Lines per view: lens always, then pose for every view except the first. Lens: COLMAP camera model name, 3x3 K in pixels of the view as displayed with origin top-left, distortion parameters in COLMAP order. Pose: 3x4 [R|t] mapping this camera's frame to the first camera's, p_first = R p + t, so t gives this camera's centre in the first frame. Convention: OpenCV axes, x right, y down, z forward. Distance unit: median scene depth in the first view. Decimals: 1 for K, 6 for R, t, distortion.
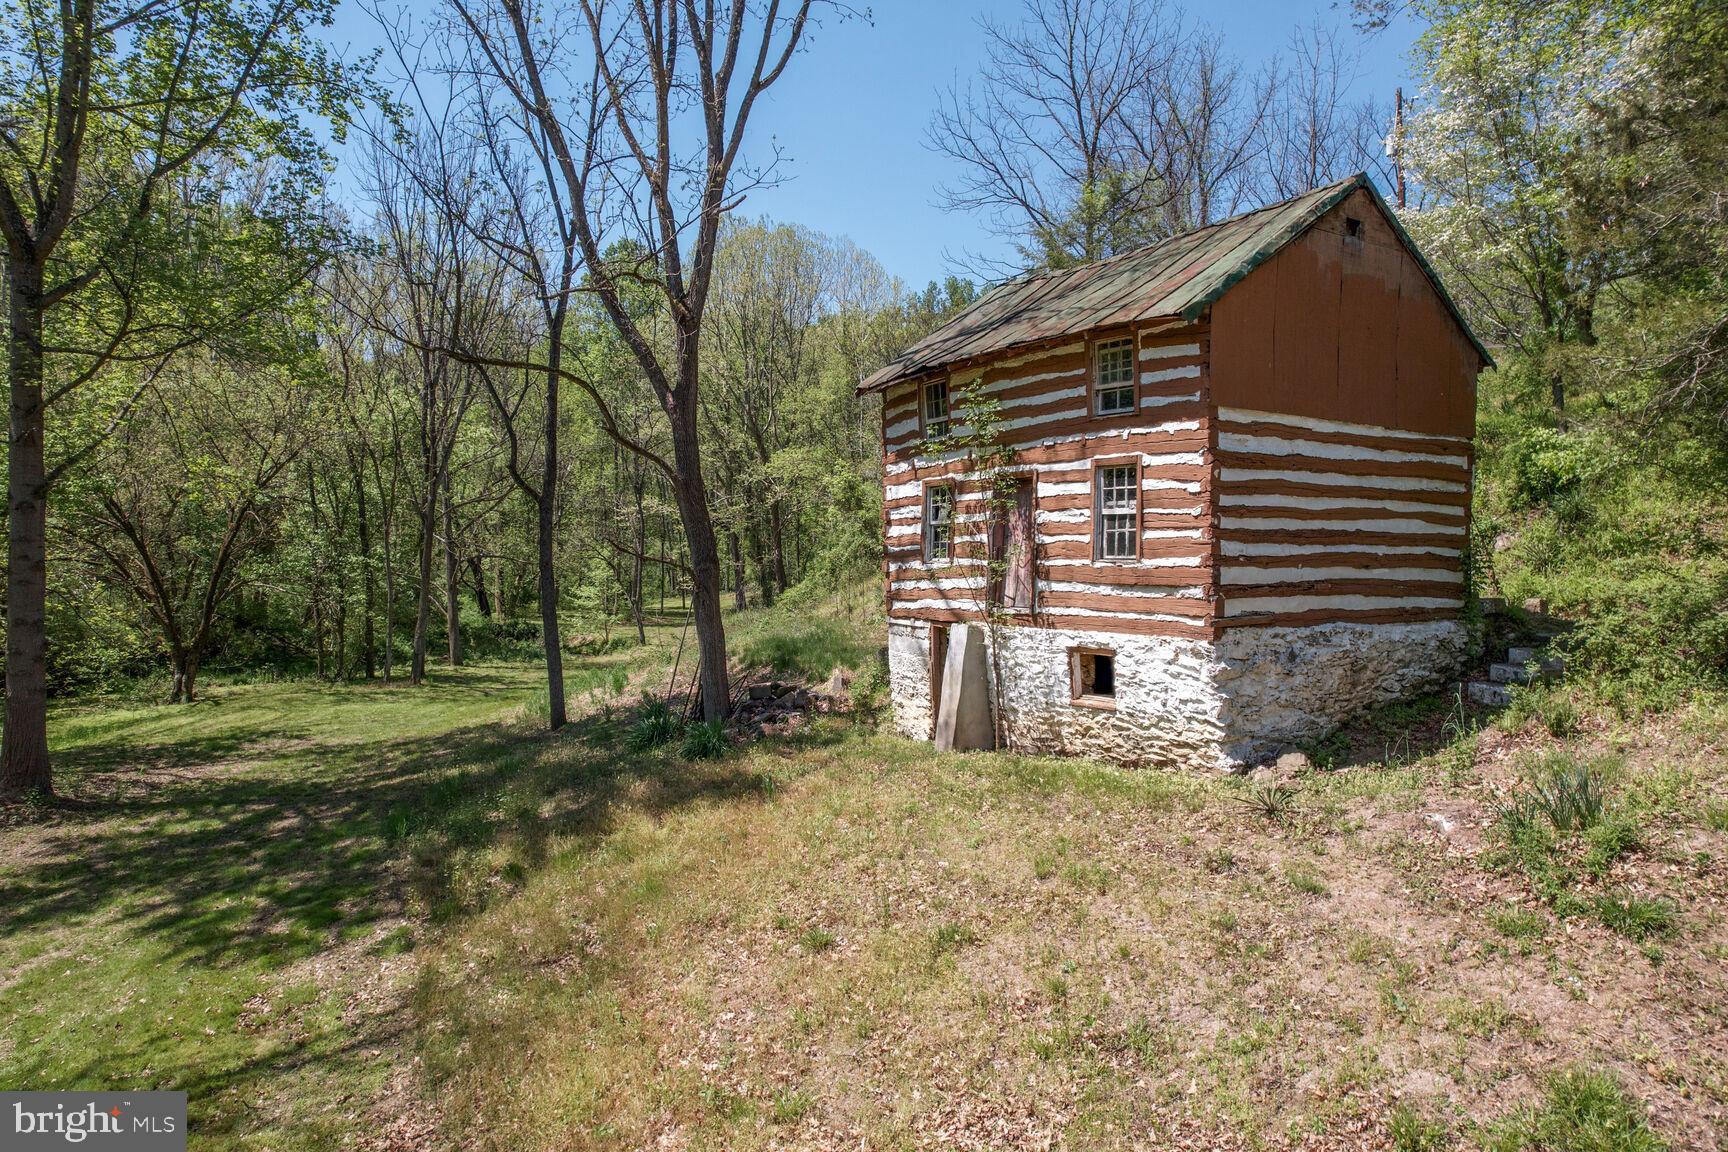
lens RADIAL K [[1107.0, 0, 874.8], [0, 1107.0, 583.2], [0, 0, 1]] dist [-0.067652, 0.061108]
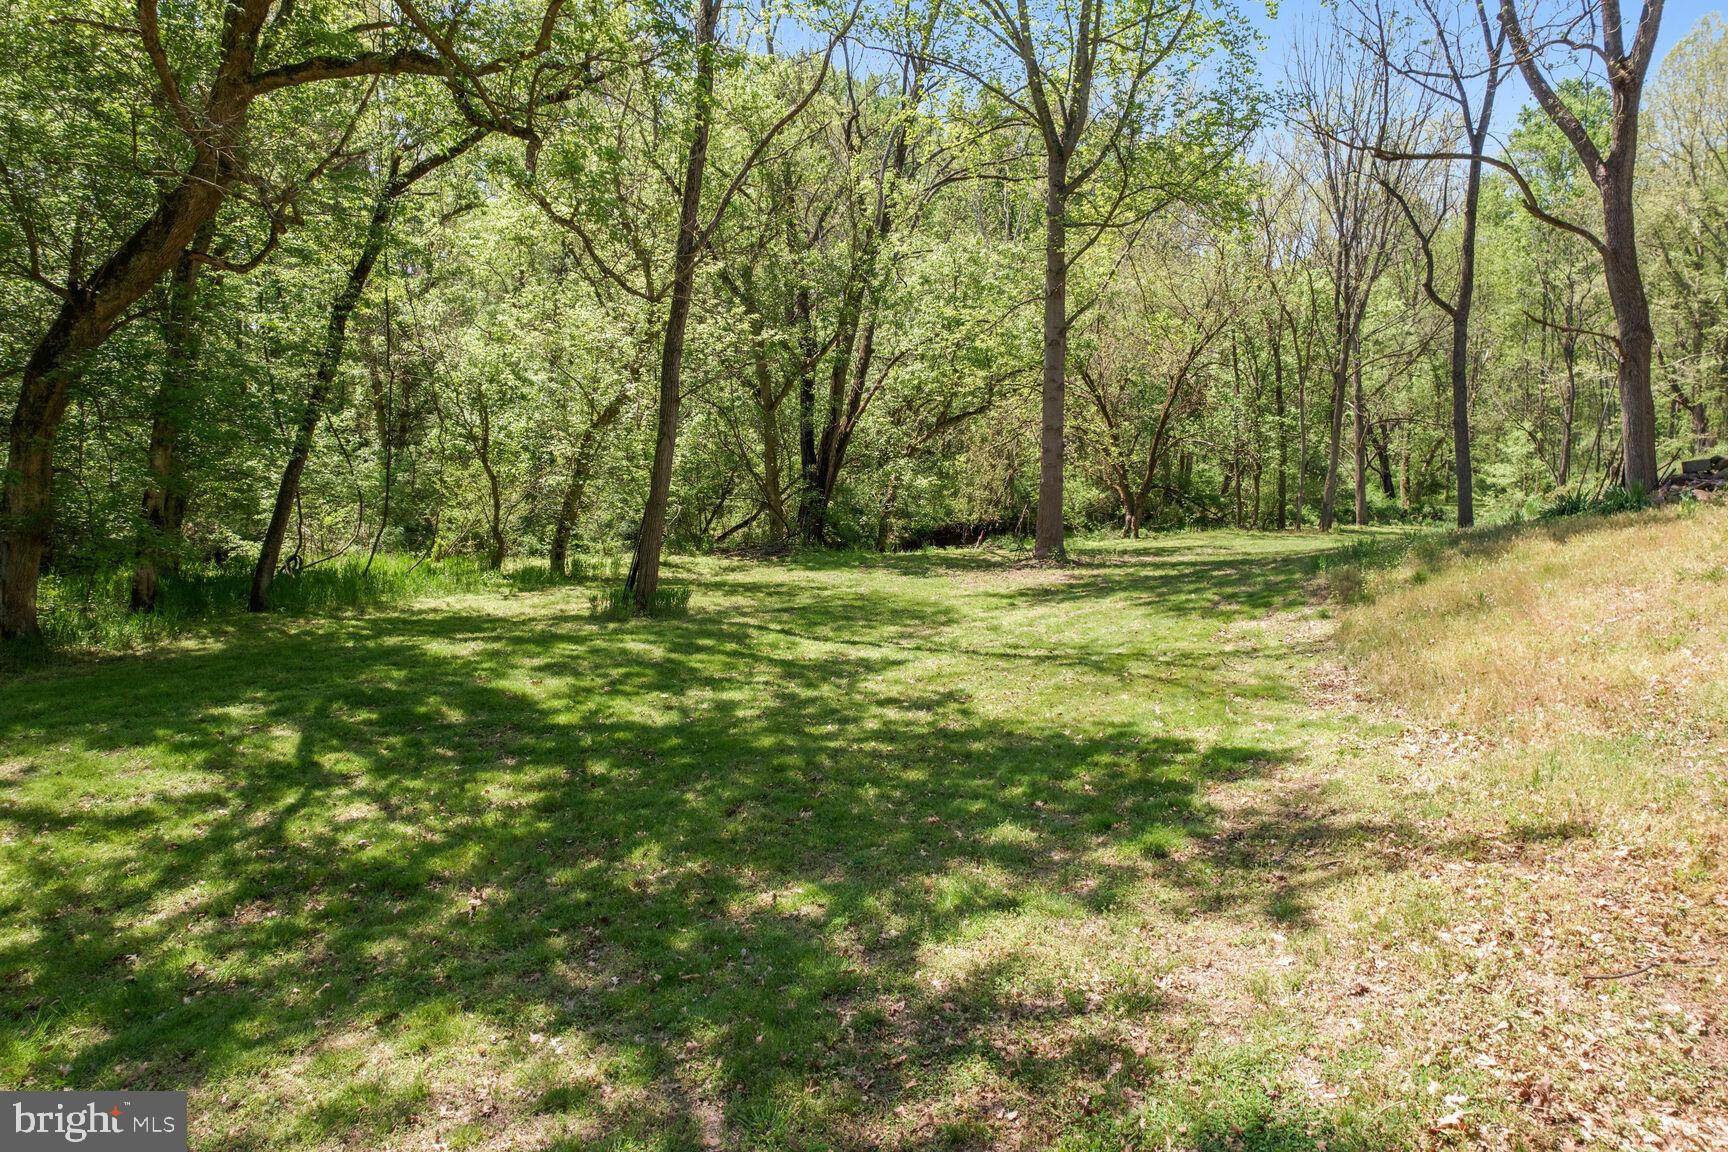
lens RADIAL K [[1107.0, 0, 874.8], [0, 1107.0, 583.2], [0, 0, 1]] dist [-0.067652, 0.061108]
pose [[0.712368, 0.060551, -0.699189, 0.066366], [-0.007442, 0.996867, 0.078748, 0.158342], [0.701767, -0.050894, 0.710586, -0.211370]]
